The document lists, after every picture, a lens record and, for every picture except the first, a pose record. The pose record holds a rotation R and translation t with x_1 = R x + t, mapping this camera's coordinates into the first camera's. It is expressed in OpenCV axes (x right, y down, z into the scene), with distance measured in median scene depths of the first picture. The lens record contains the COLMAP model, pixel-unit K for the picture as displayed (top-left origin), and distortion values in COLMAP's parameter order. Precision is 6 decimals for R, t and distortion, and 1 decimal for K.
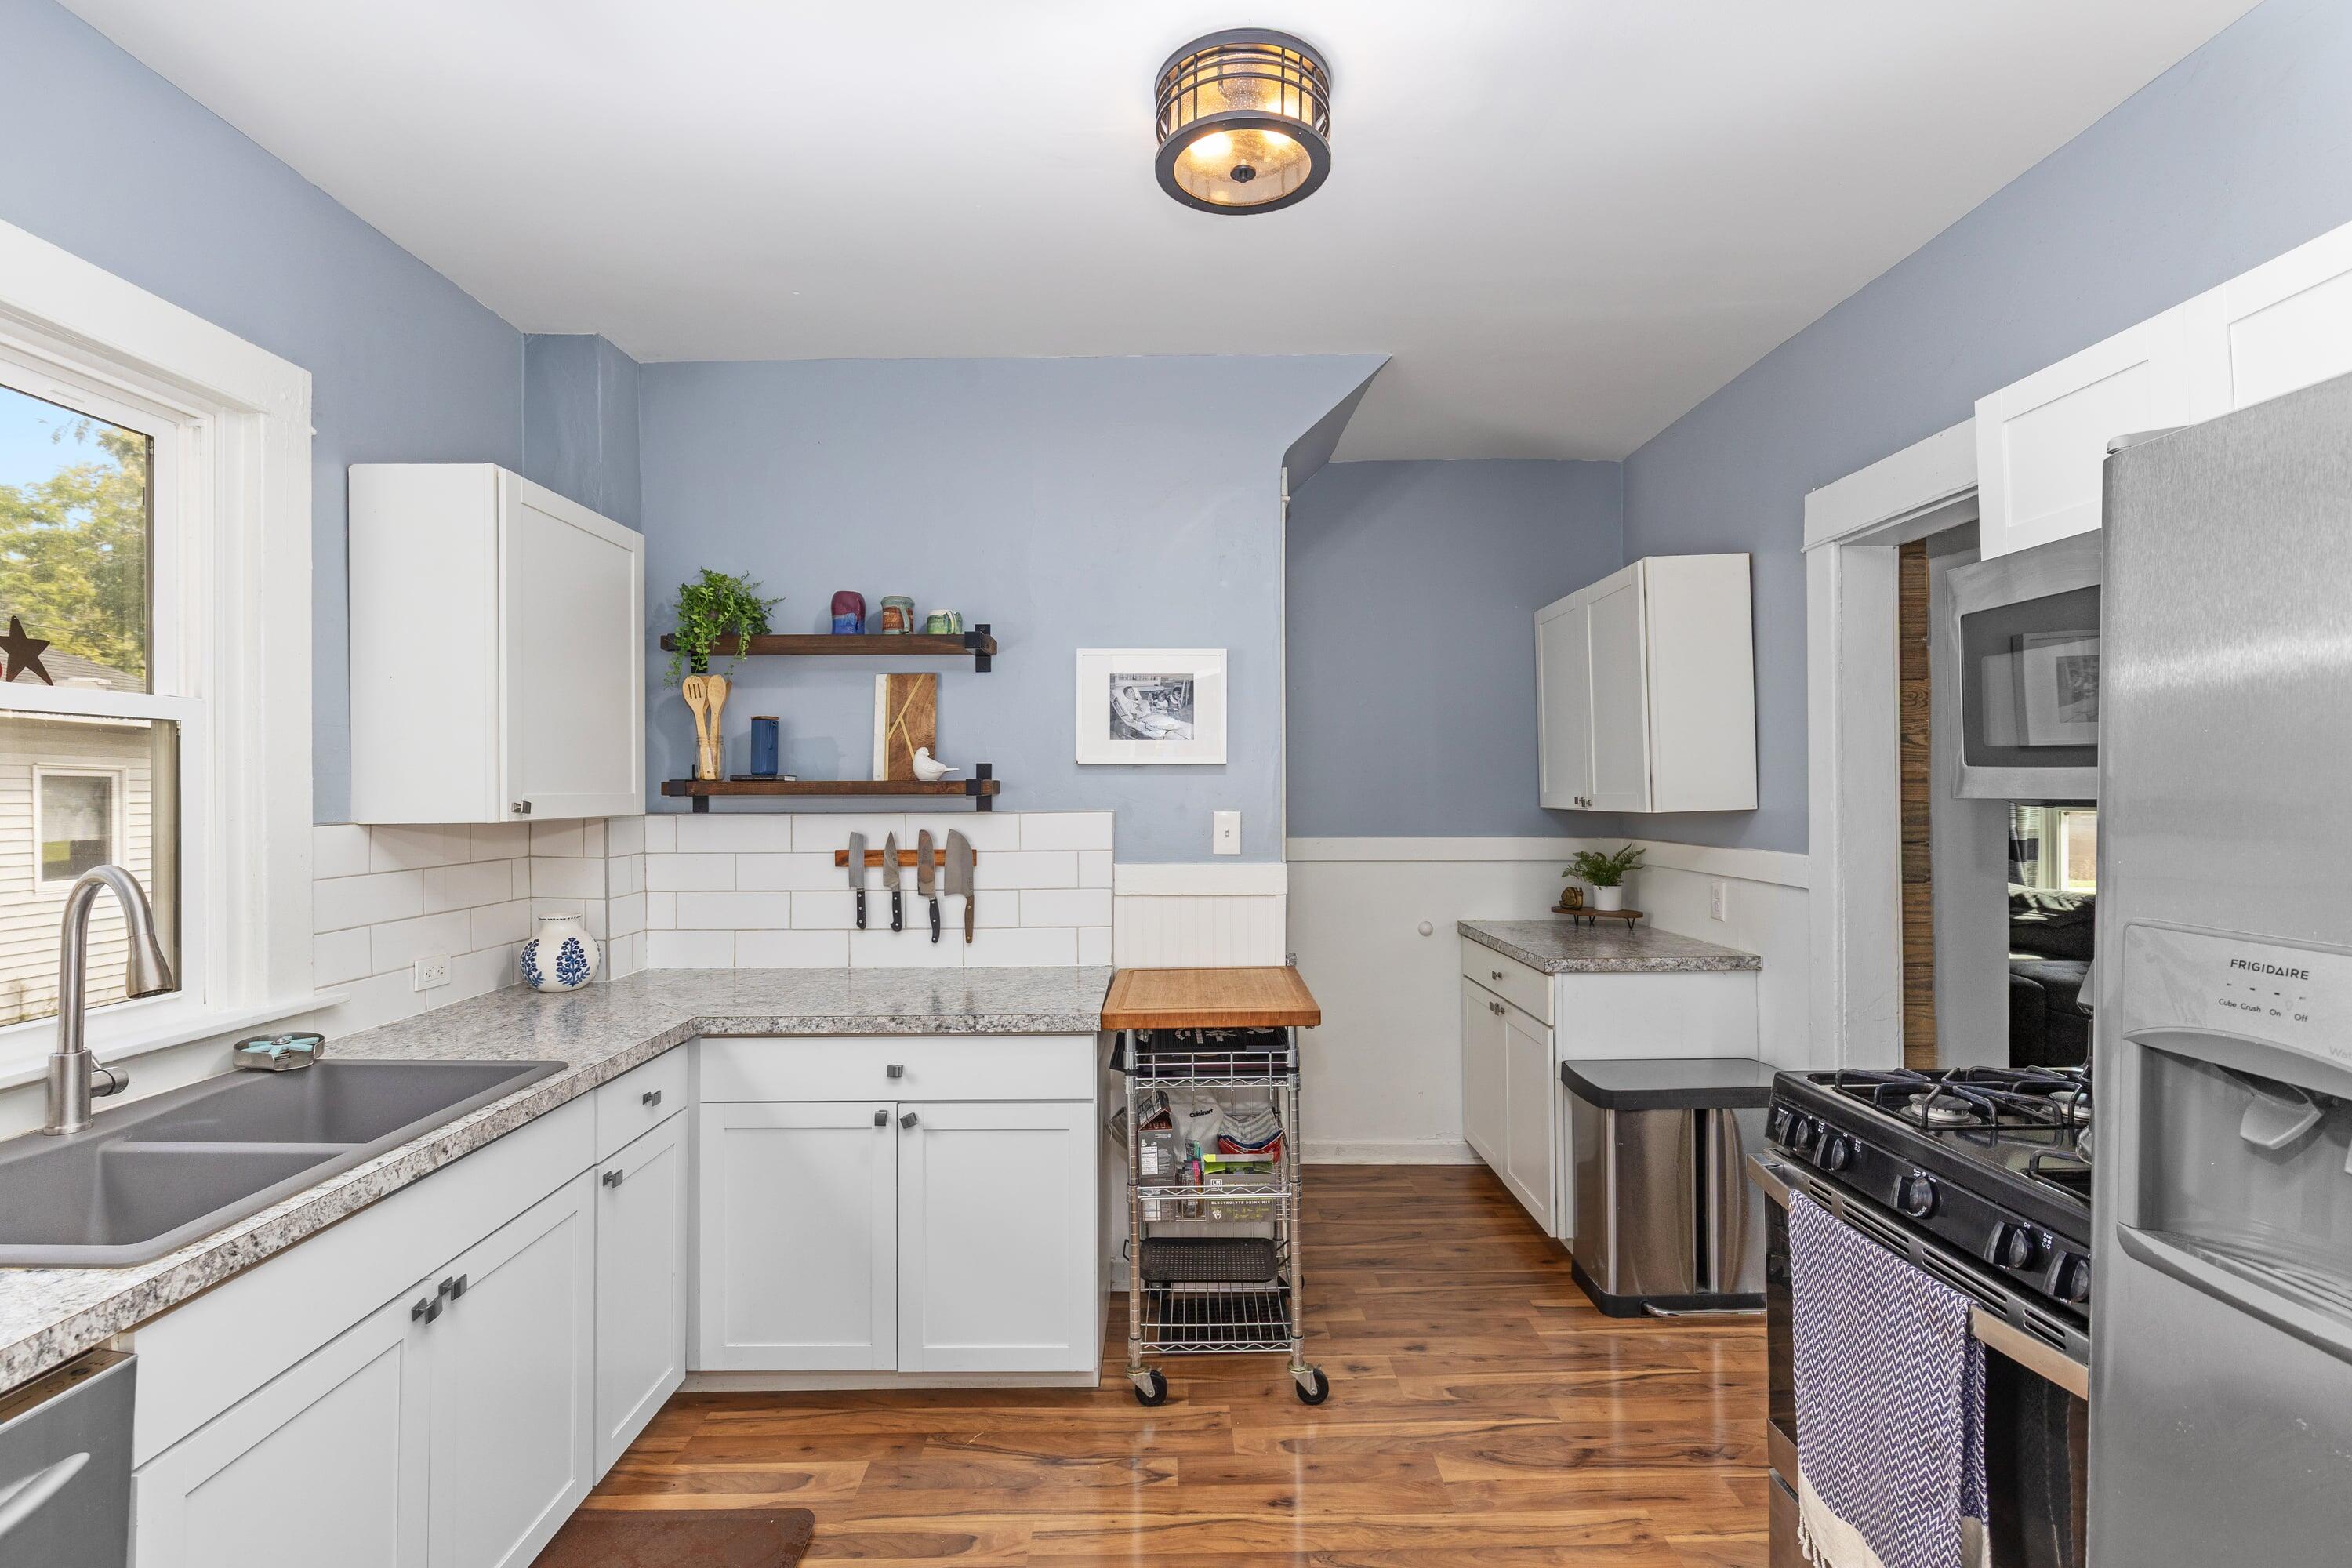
lens RADIAL K [[1055.1, 0, 1173.8], [0, 1055.1, 780.3], [0, 0, 1]] dist [-0.003242, 0.000830]
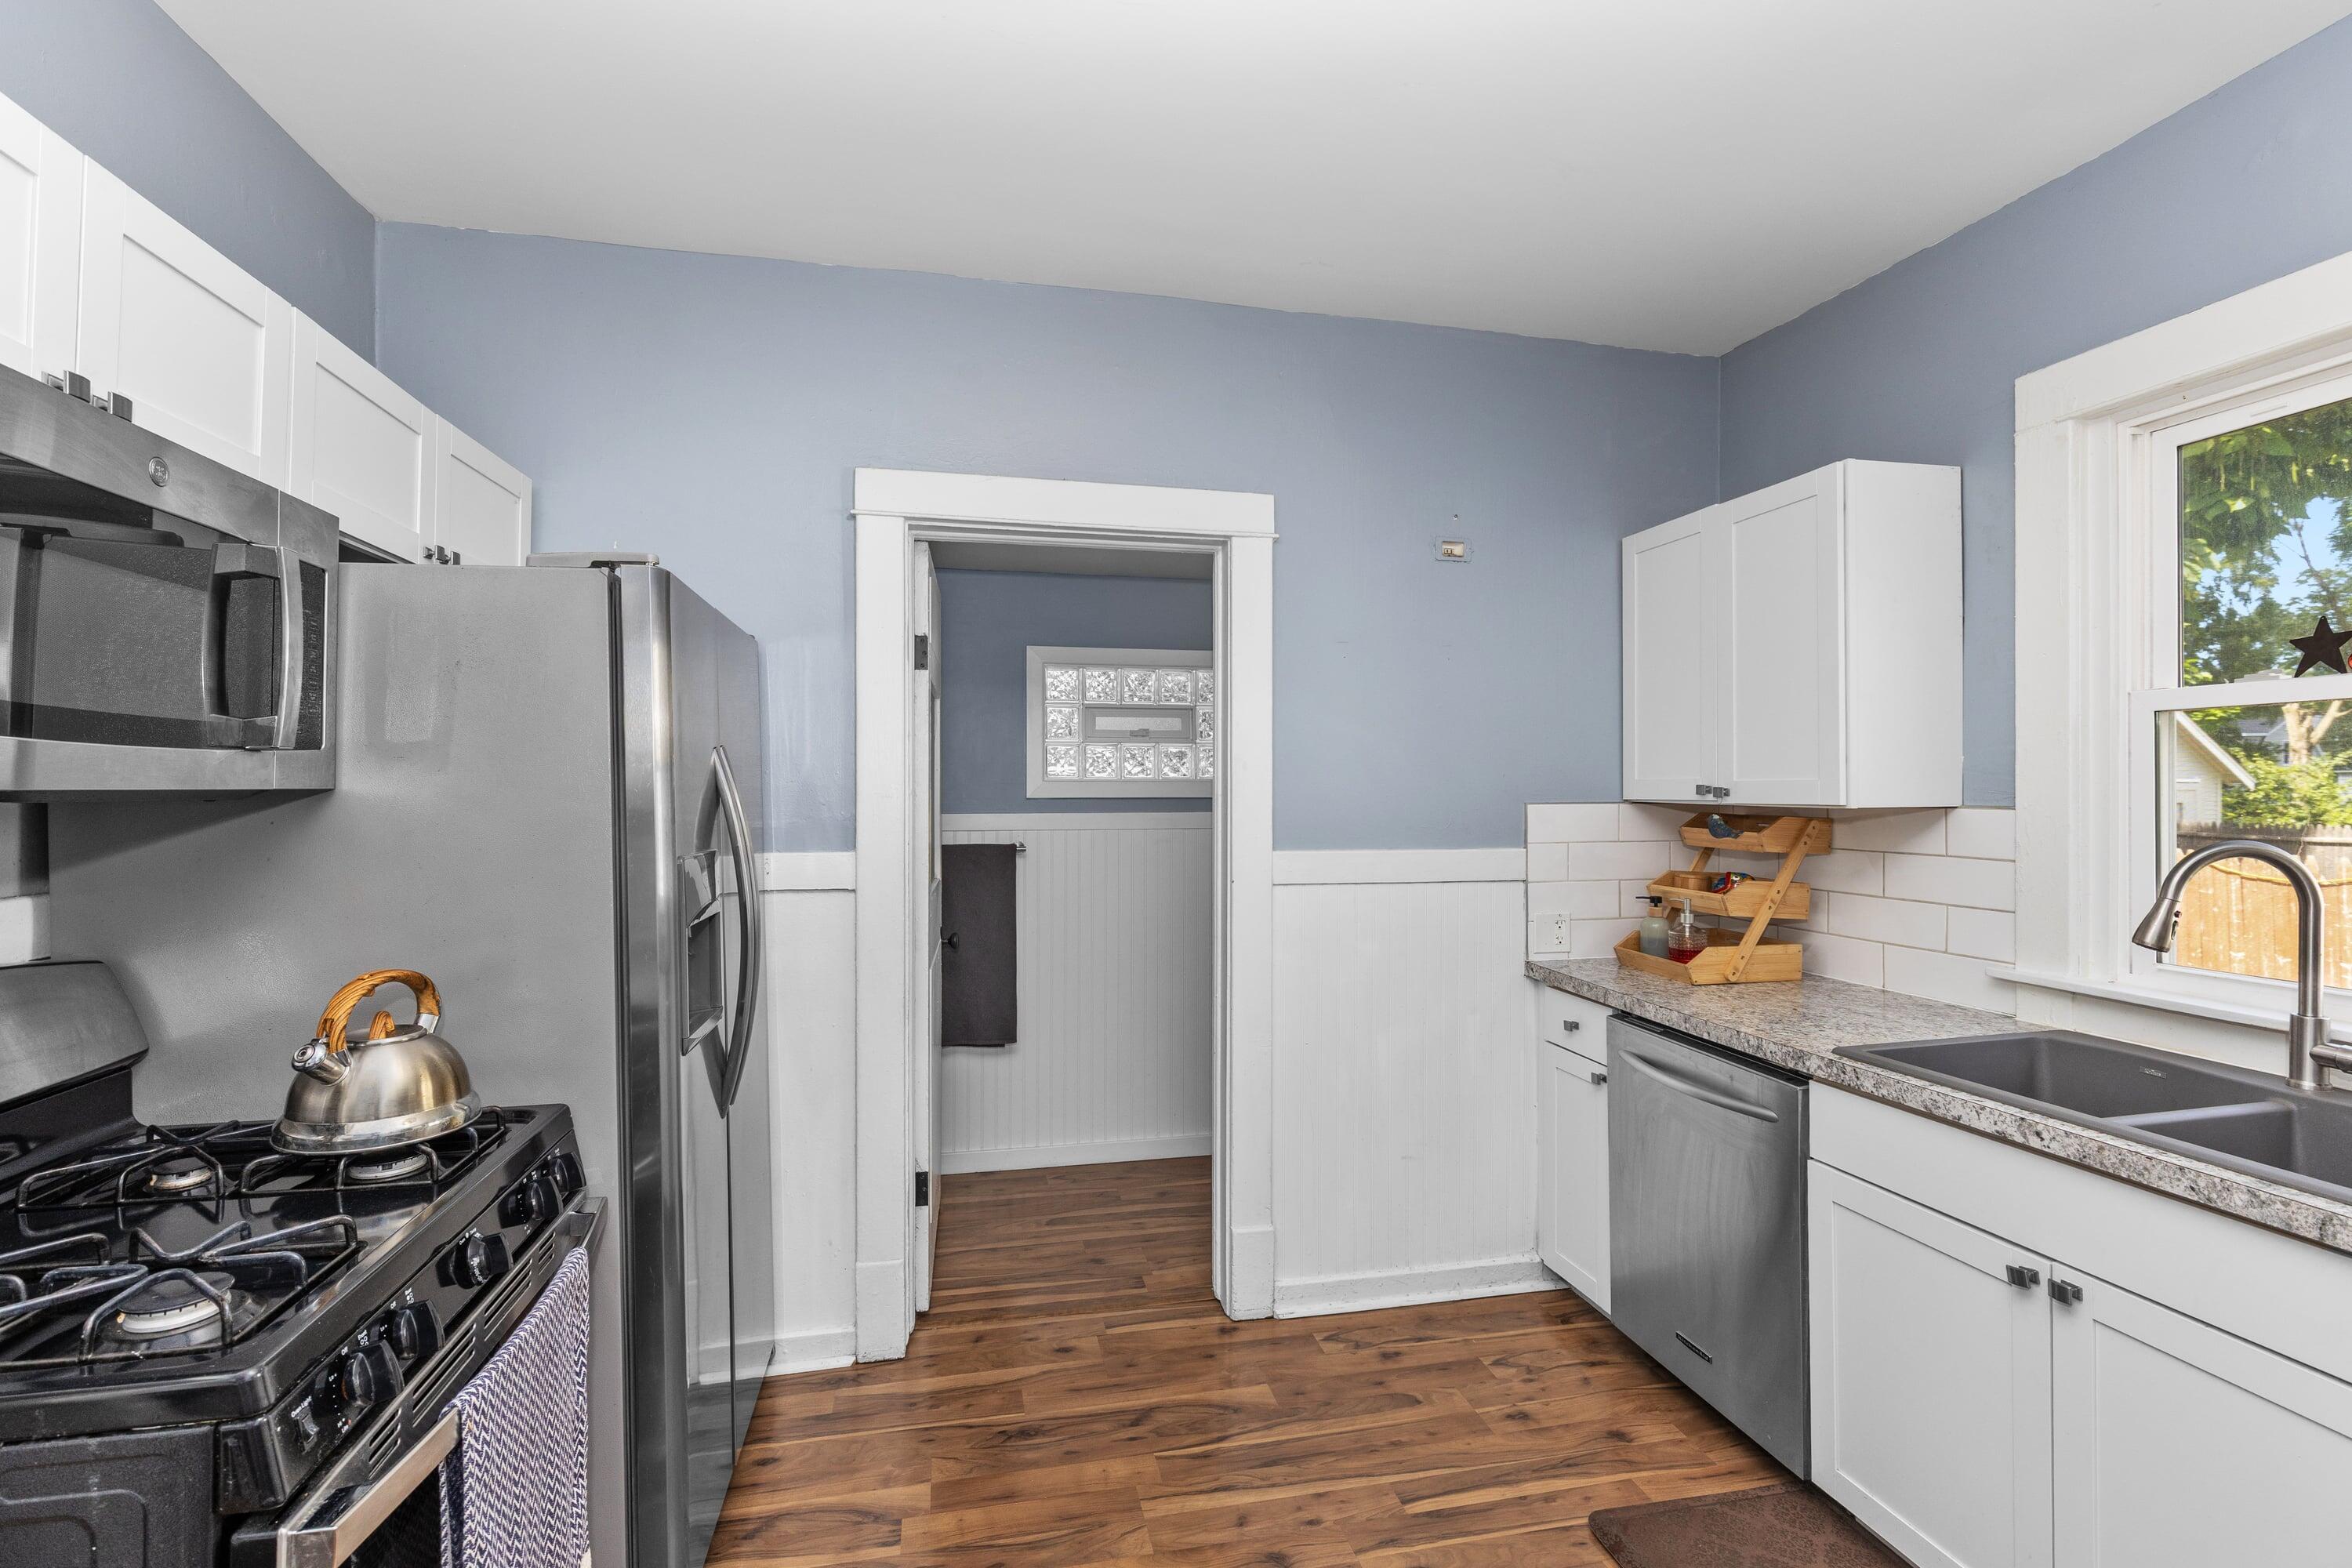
lens RADIAL K [[1055.1, 0, 1166.8], [0, 1055.1, 792.4], [0, 0, 1]] dist [-0.003242, 0.000830]
pose [[-0.978705, 0.004630, -0.205220, 0.179782], [0.005370, 0.999981, -0.003050, 0.015427], [0.205202, -0.004087, -0.978711, 1.032380]]
